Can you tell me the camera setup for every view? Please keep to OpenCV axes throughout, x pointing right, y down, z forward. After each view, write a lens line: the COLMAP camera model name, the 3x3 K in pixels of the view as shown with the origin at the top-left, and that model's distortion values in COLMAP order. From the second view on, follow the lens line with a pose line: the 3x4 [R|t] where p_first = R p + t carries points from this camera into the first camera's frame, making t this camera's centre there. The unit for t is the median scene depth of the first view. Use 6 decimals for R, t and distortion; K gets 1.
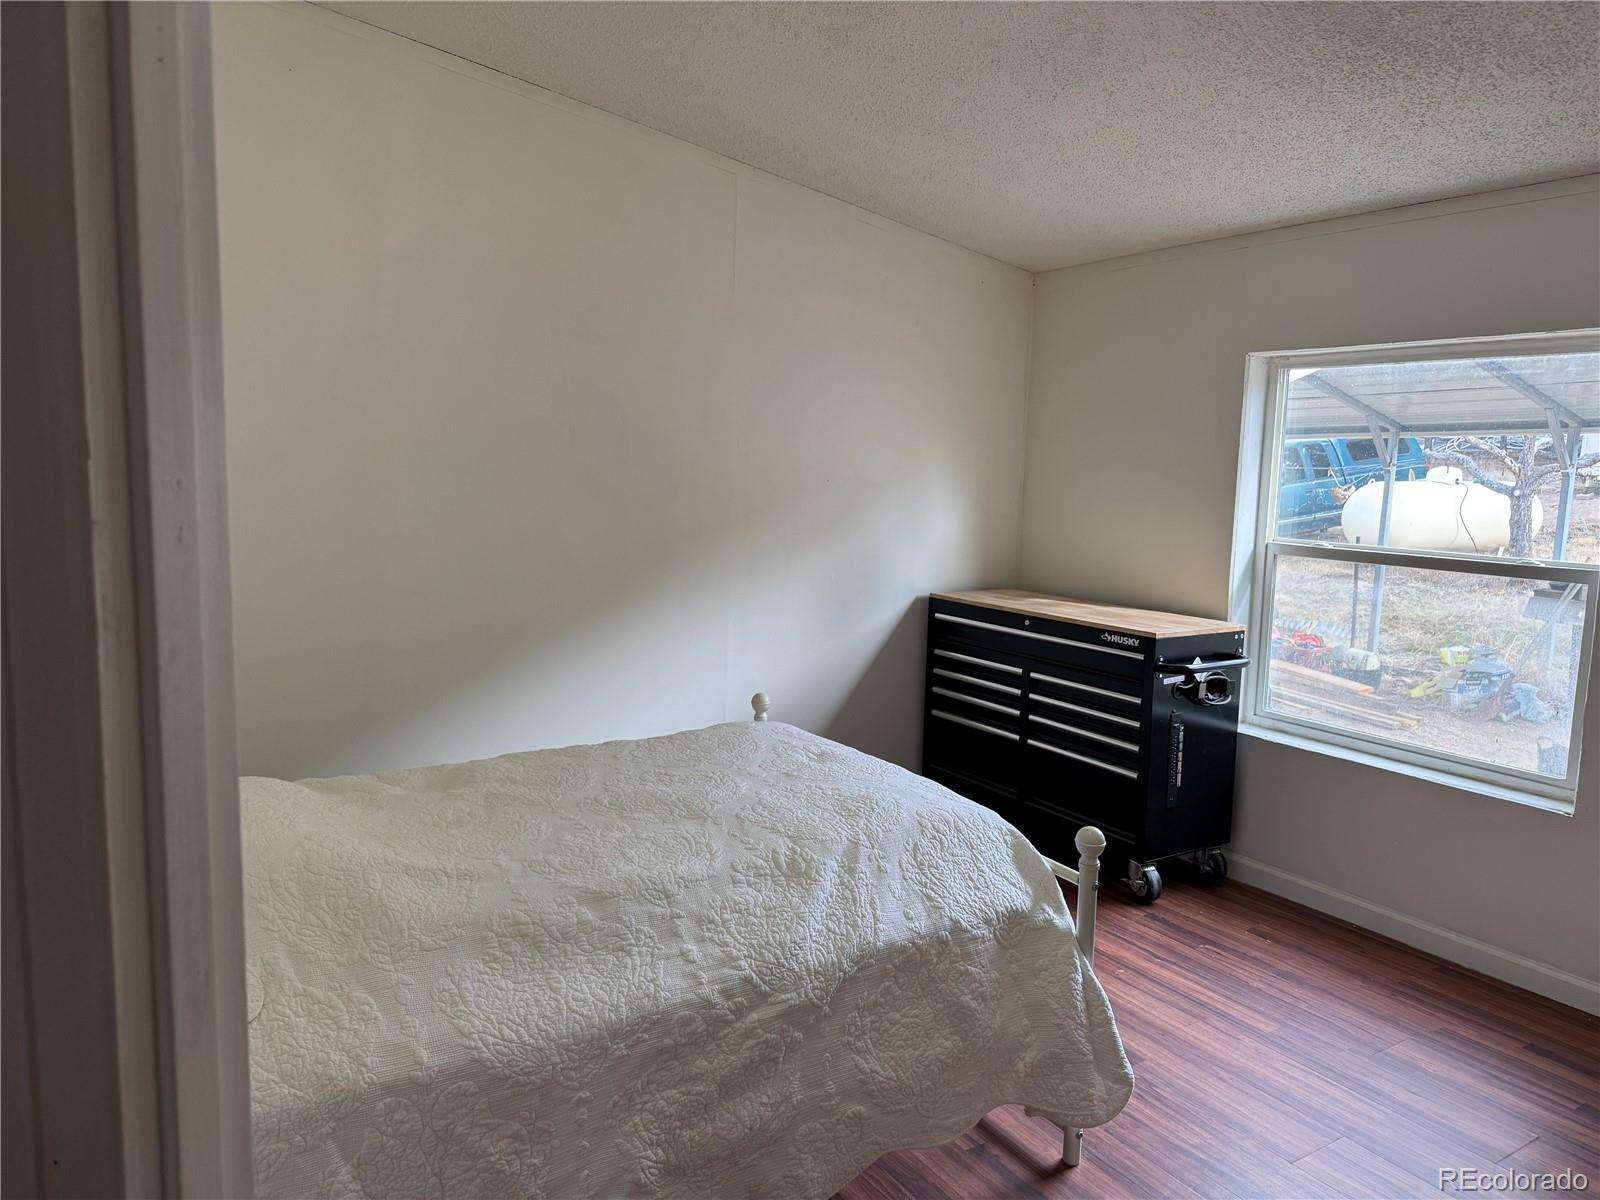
lens RADIAL K [[1121.0, 0, 800.0], [0, 1121.0, 600.0], [0, 0, 1]] dist [0.107882, -0.137910]
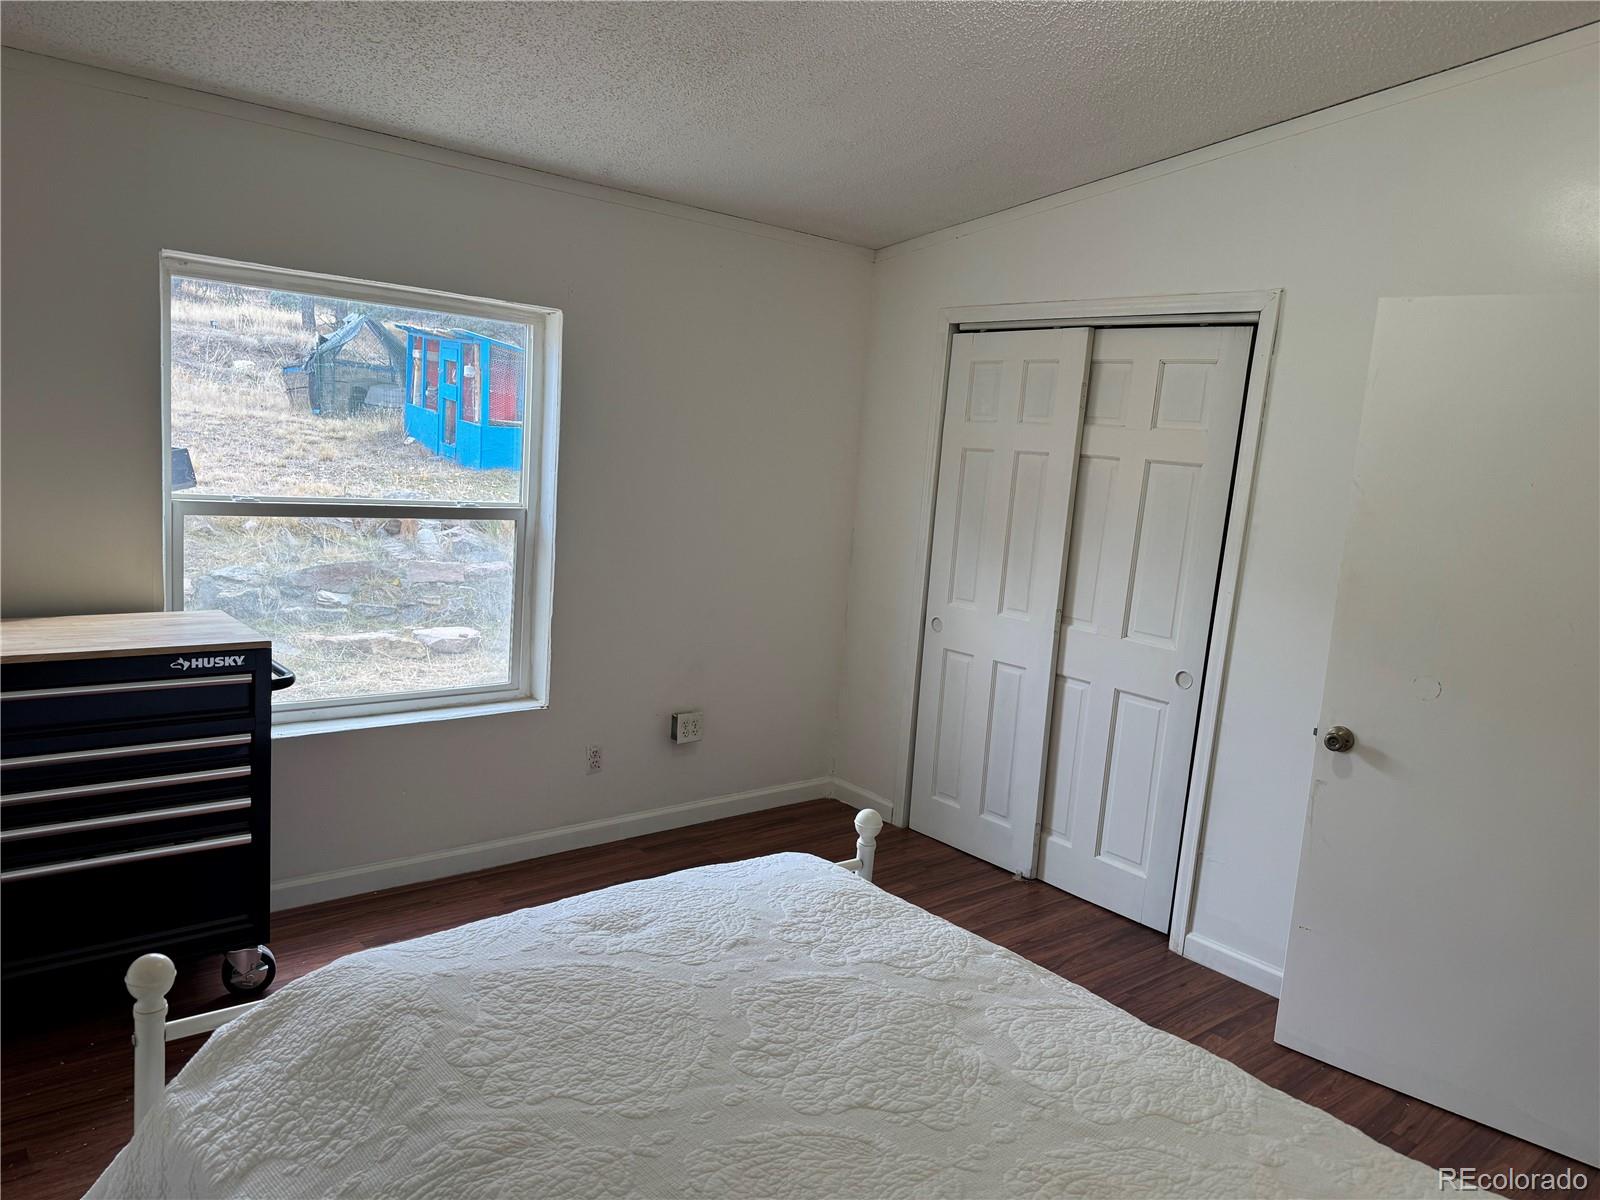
lens RADIAL K [[1121.0, 0, 800.0], [0, 1121.0, 600.0], [0, 0, 1]] dist [0.107882, -0.137910]
pose [[-0.128569, -0.178545, 0.975496, -0.468132], [0.045840, 0.981538, 0.185693, -0.123360], [-0.990641, 0.068591, -0.118011, 0.762371]]
